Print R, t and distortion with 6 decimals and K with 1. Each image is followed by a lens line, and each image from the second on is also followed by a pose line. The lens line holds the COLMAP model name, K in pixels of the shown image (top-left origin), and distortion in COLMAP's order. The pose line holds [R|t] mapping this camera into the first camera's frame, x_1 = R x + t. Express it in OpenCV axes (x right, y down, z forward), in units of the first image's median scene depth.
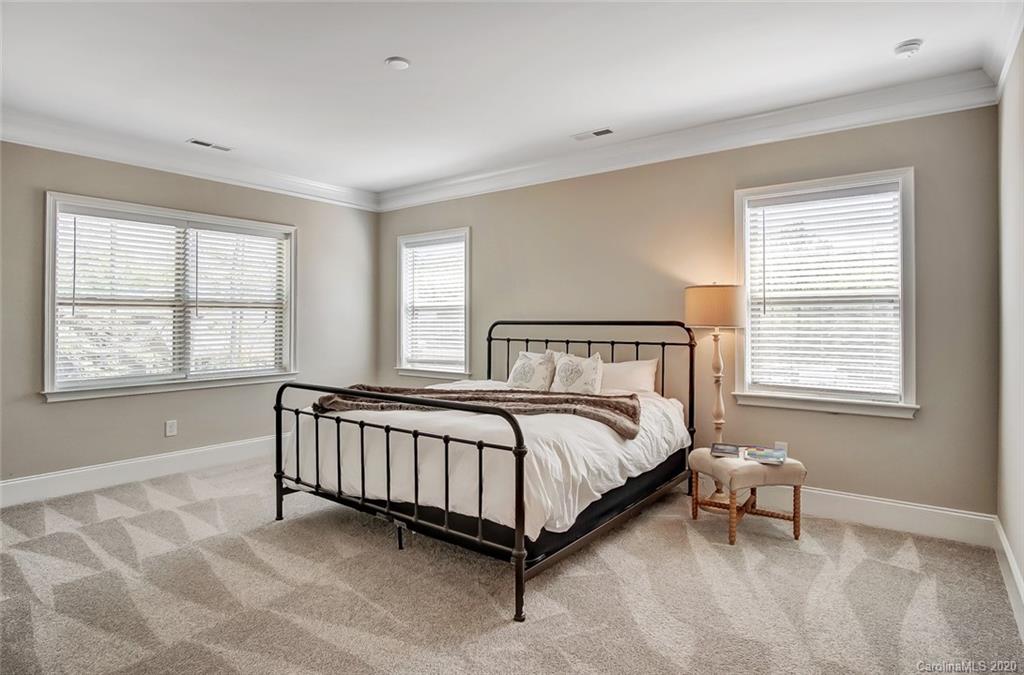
lens RADIAL K [[547.2, 0, 509.6], [0, 547.2, 334.0], [0, 0, 1]] dist [-0.027064, 0.004029]
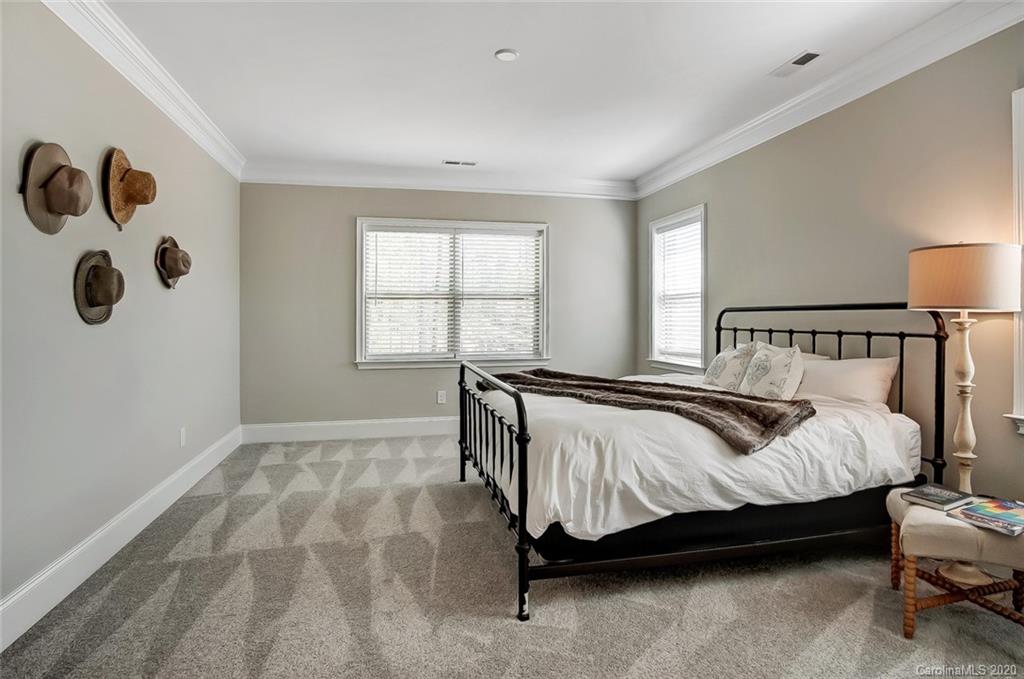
lens RADIAL K [[550.3, 0, 513.7], [0, 550.3, 330.9], [0, 0, 1]] dist [-0.027521, 0.003631]
pose [[0.776472, 0.013742, -0.630002, 0.353196], [-0.012261, 0.999902, 0.006700, 0.014320], [0.630032, 0.002522, 0.776565, 0.153505]]
